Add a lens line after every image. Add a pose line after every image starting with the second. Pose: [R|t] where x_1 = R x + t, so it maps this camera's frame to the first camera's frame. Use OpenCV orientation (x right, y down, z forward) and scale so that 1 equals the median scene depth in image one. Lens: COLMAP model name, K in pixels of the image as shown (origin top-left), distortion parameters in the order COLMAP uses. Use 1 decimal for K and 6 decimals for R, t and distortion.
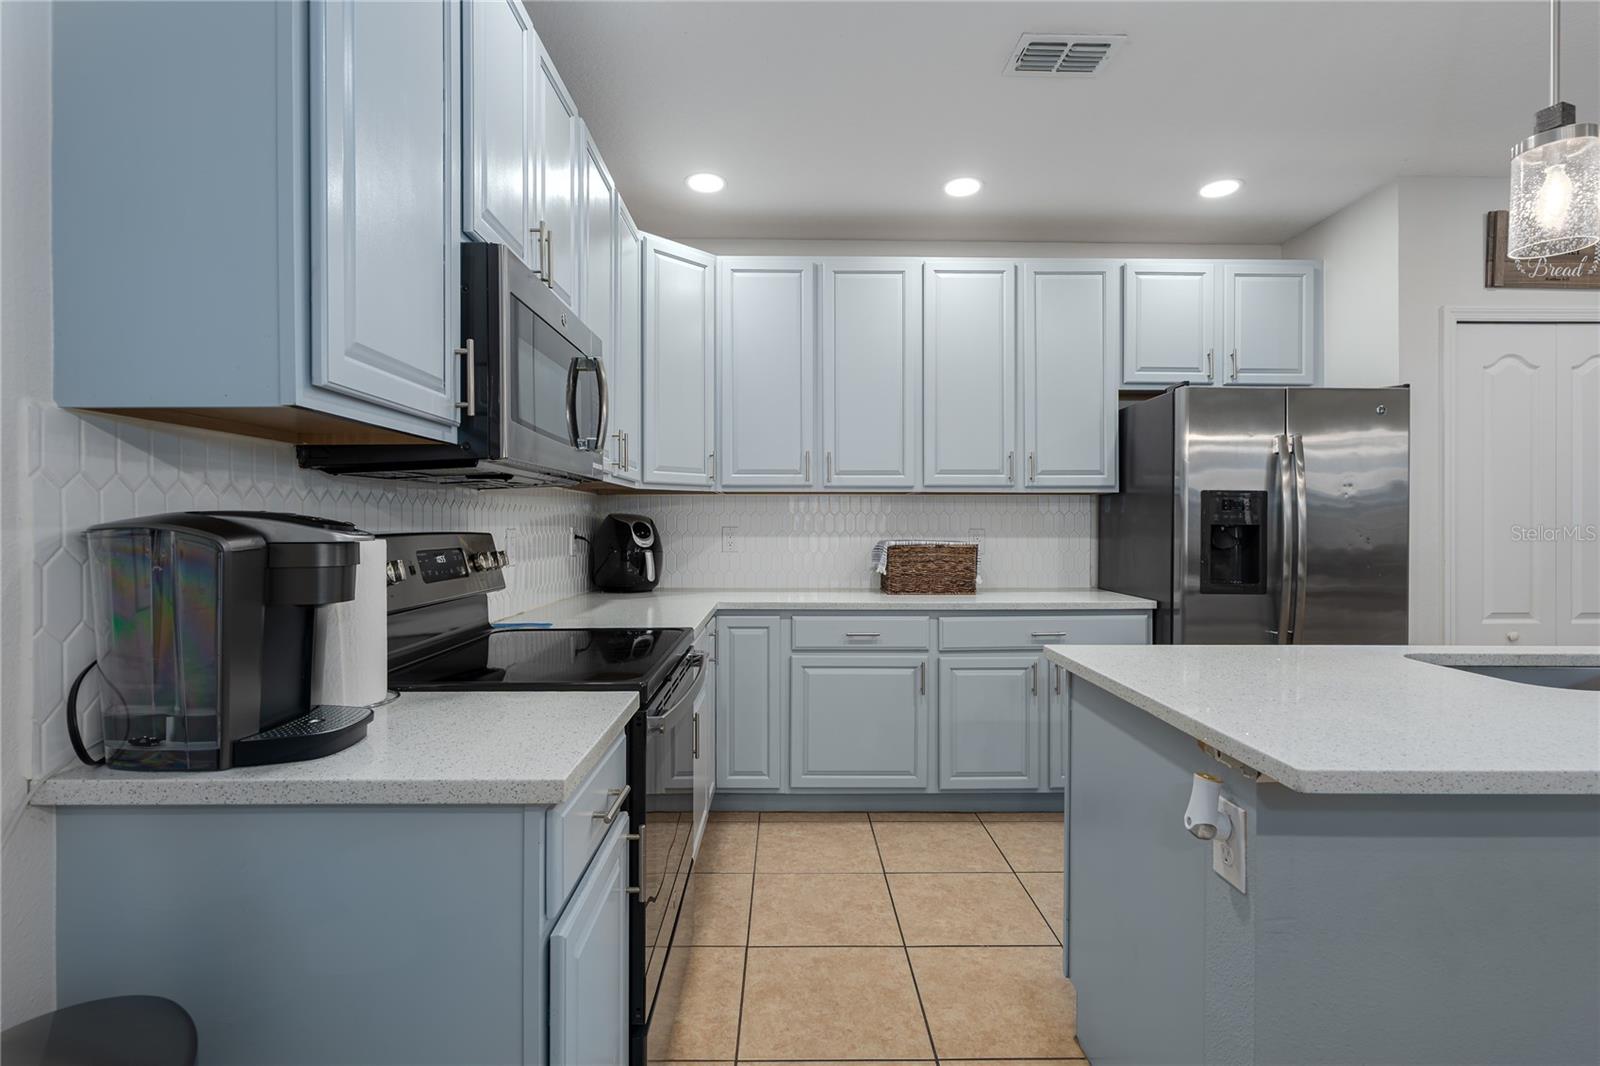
lens RADIAL K [[745.0, 0, 793.1], [0, 745.0, 526.6], [0, 0, 1]] dist [-0.011699, 0.004468]
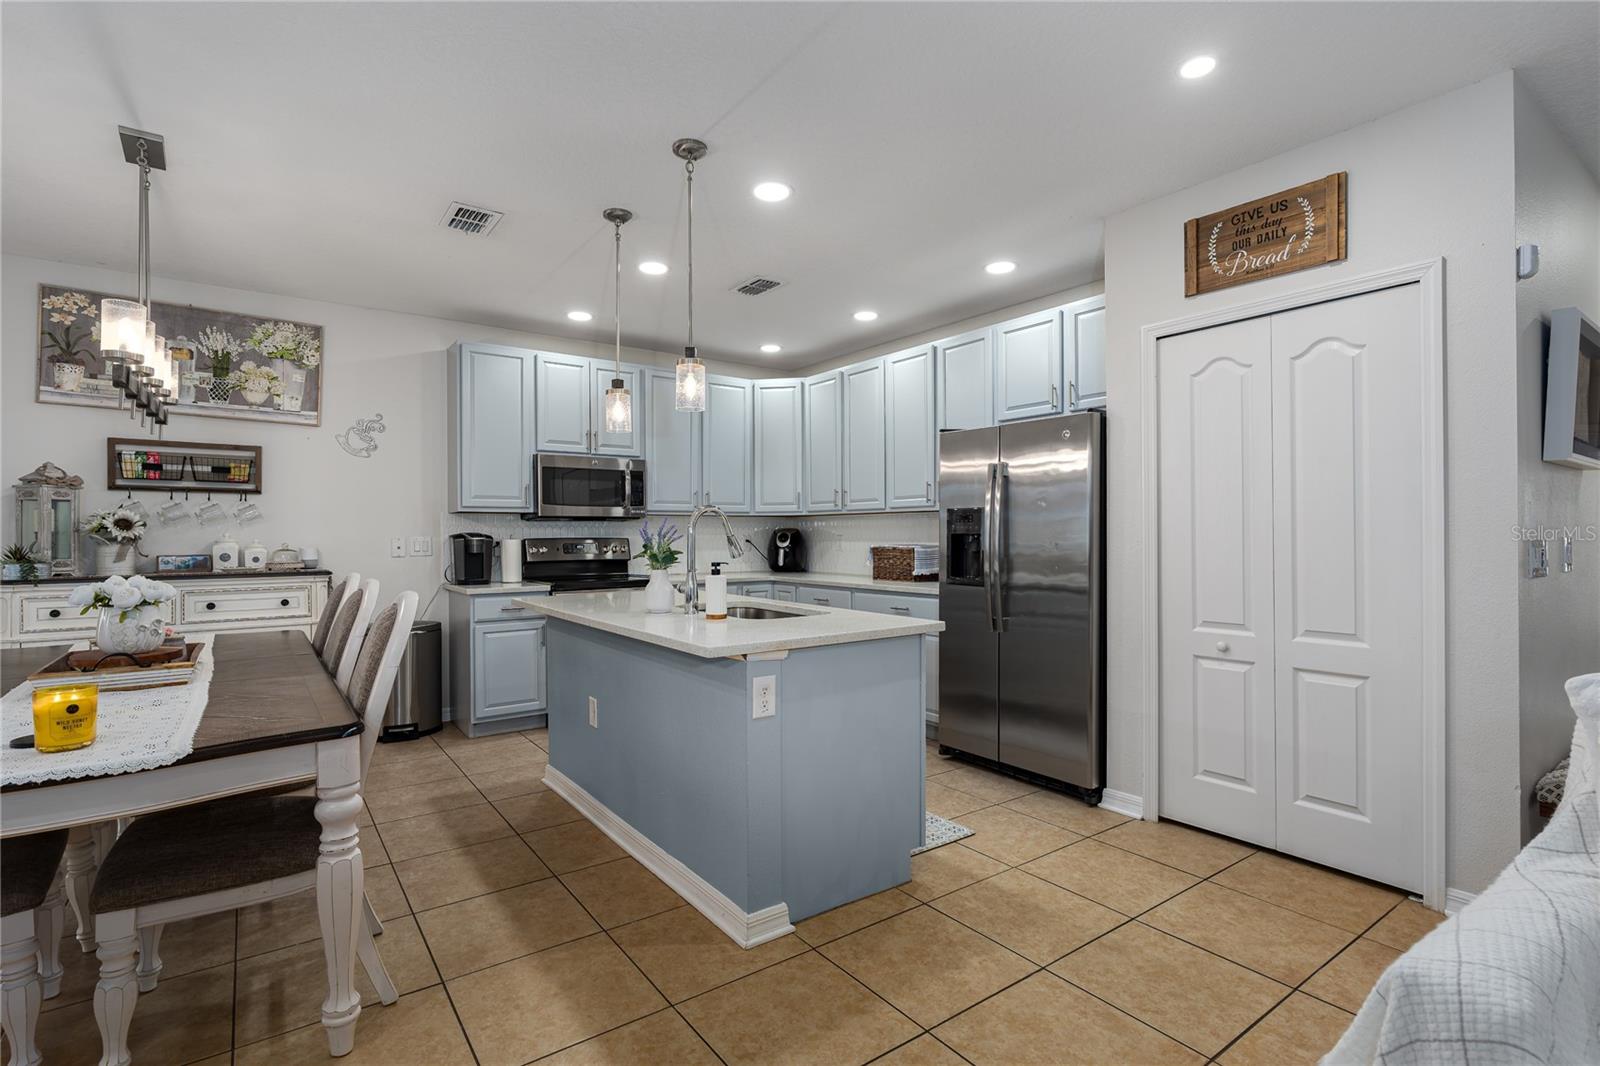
lens RADIAL K [[745.0, 0, 809.0], [0, 745.0, 536.7], [0, 0, 1]] dist [-0.011699, 0.004468]
pose [[0.593694, -0.000320, -0.804691, 1.431357], [-0.000806, 0.999999, -0.000993, 0.005203], [0.804691, 0.001239, 0.593693, -0.017239]]
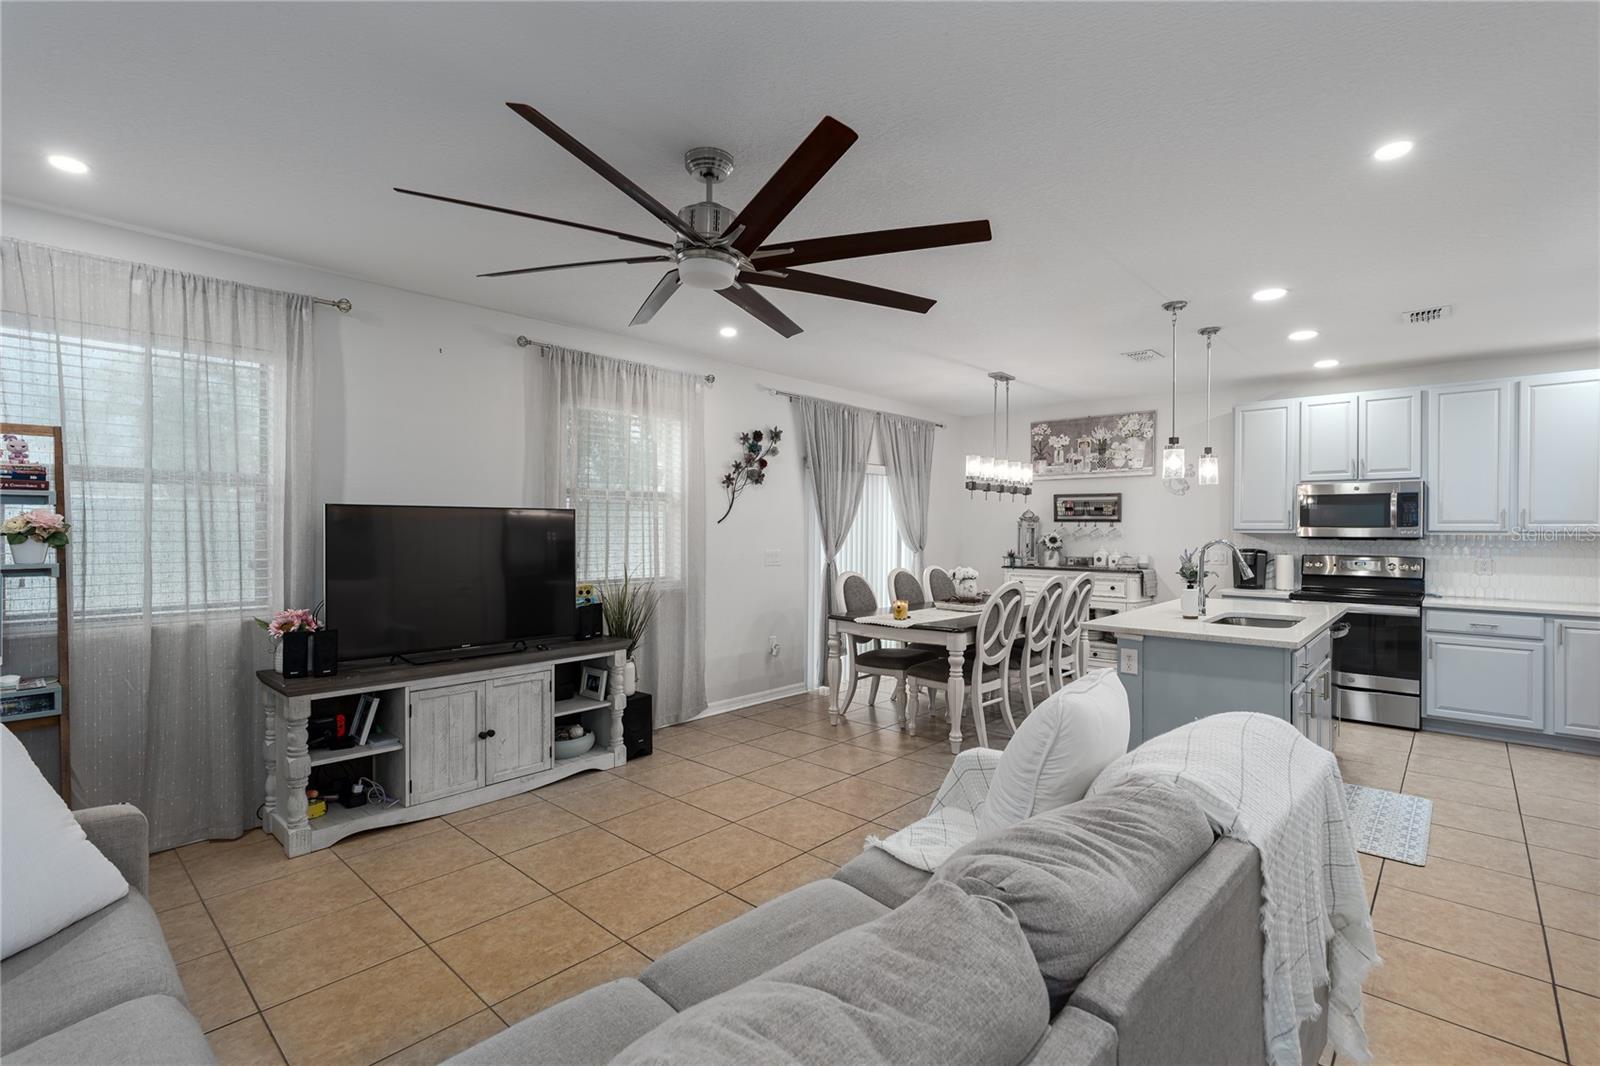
lens RADIAL K [[745.0, 0, 792.9], [0, 745.0, 530.7], [0, 0, 1]] dist [-0.011699, 0.004468]
pose [[-0.676653, -0.002466, -0.736298, 2.077787], [-0.011147, 0.999914, 0.006896, -0.052924], [0.736218, 0.012874, -0.676622, 0.793932]]
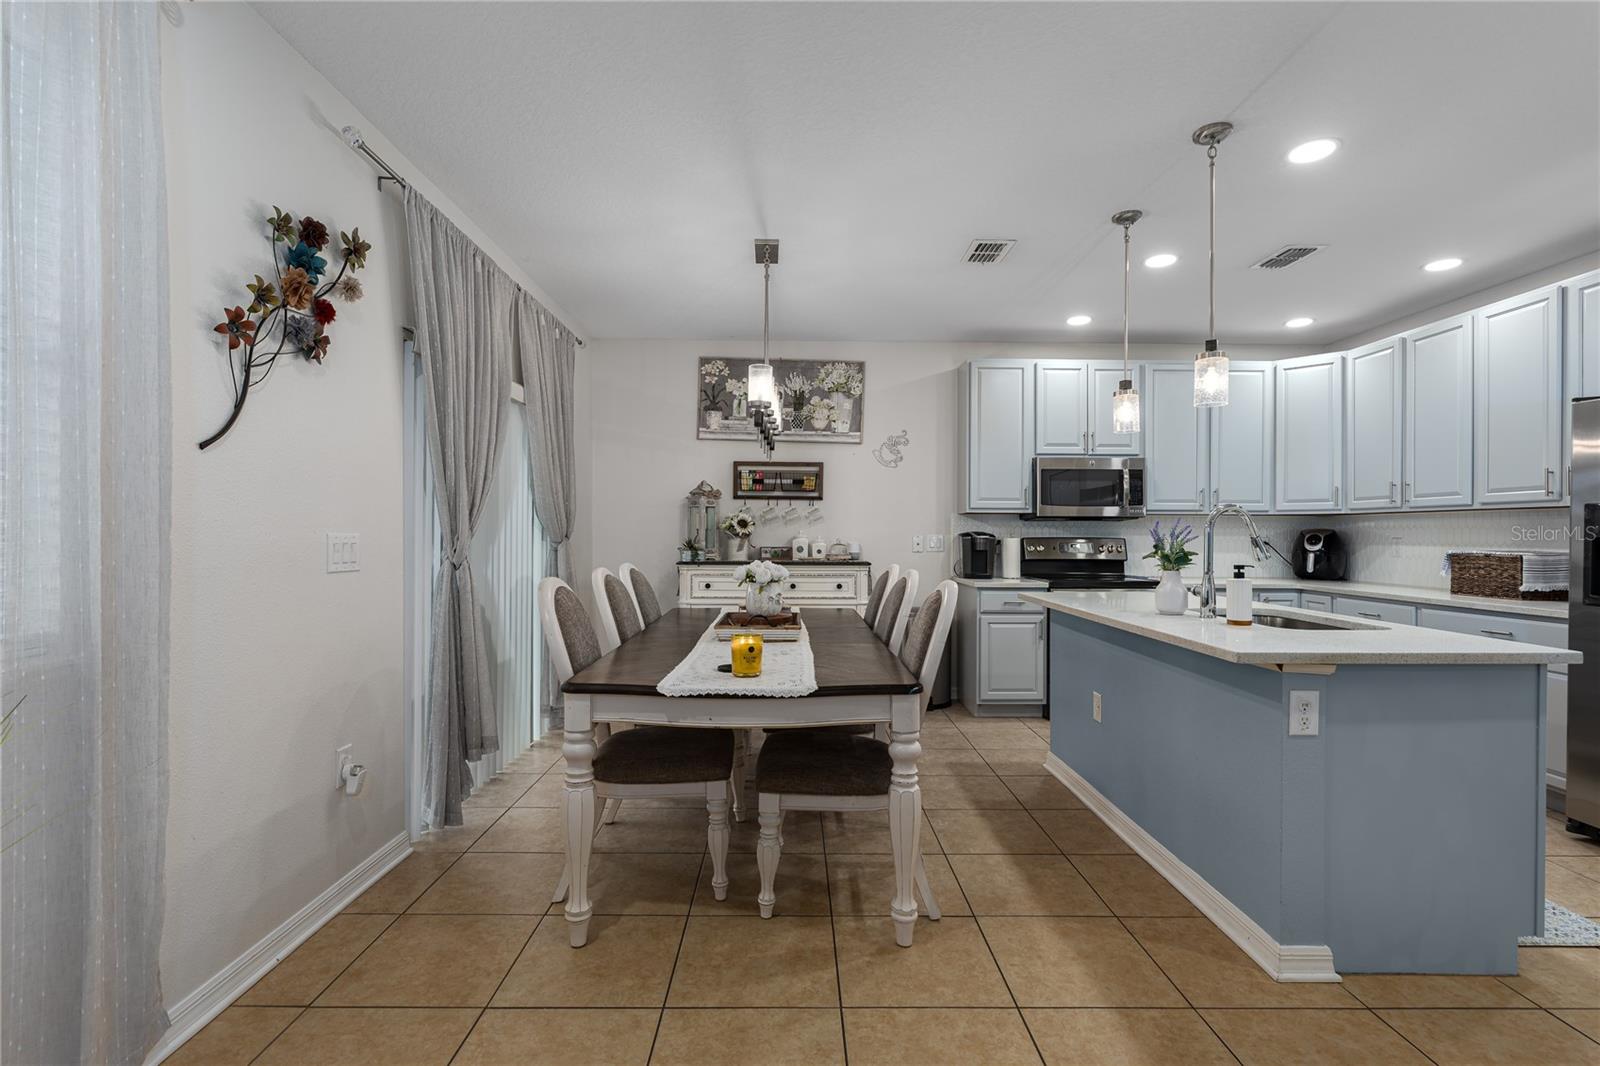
lens RADIAL K [[745.0, 0, 809.5], [0, 745.0, 534.3], [0, 0, 1]] dist [-0.011699, 0.004468]
pose [[0.014125, 0.000730, -0.999900, 1.476479], [-0.011630, 0.999932, 0.000566, 0.005730], [0.999833, 0.011621, 0.014133, -0.074121]]
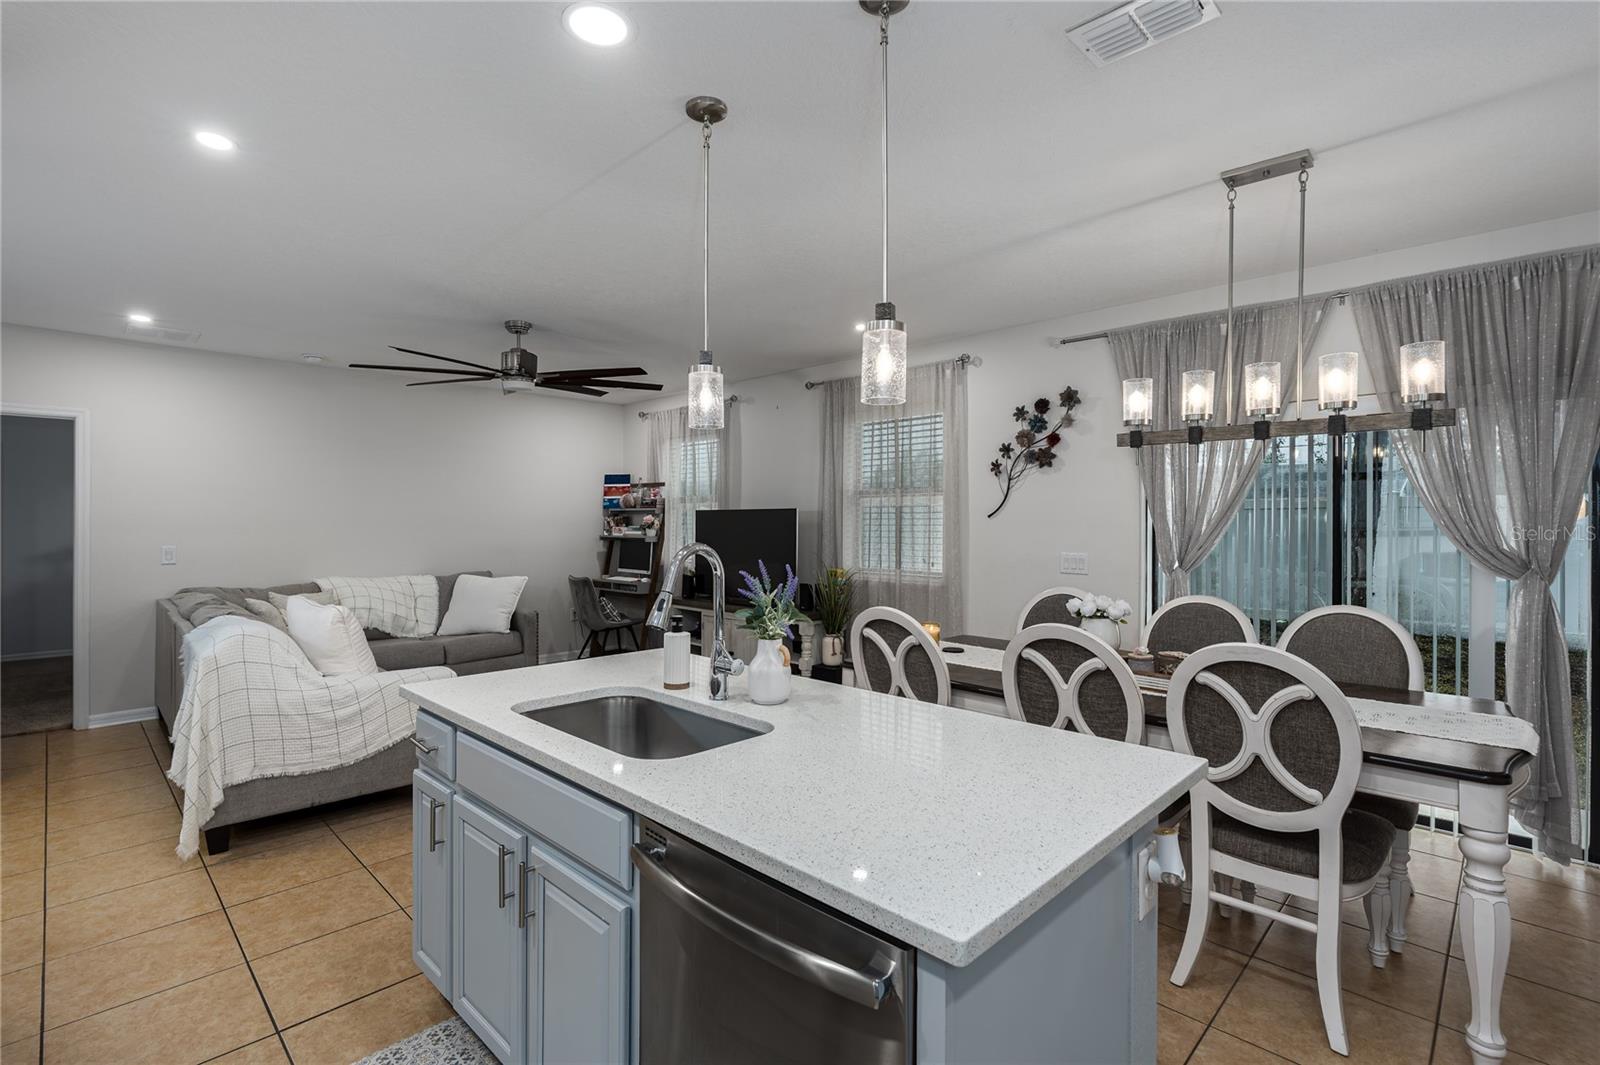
lens RADIAL K [[745.0, 0, 789.1], [0, 745.0, 518.9], [0, 0, 1]] dist [-0.011699, 0.004468]
pose [[-0.698072, -0.000641, 0.716028, 0.050536], [0.002999, 0.999988, 0.003819, -0.061484], [-0.716022, 0.004813, -0.698062, 0.840750]]
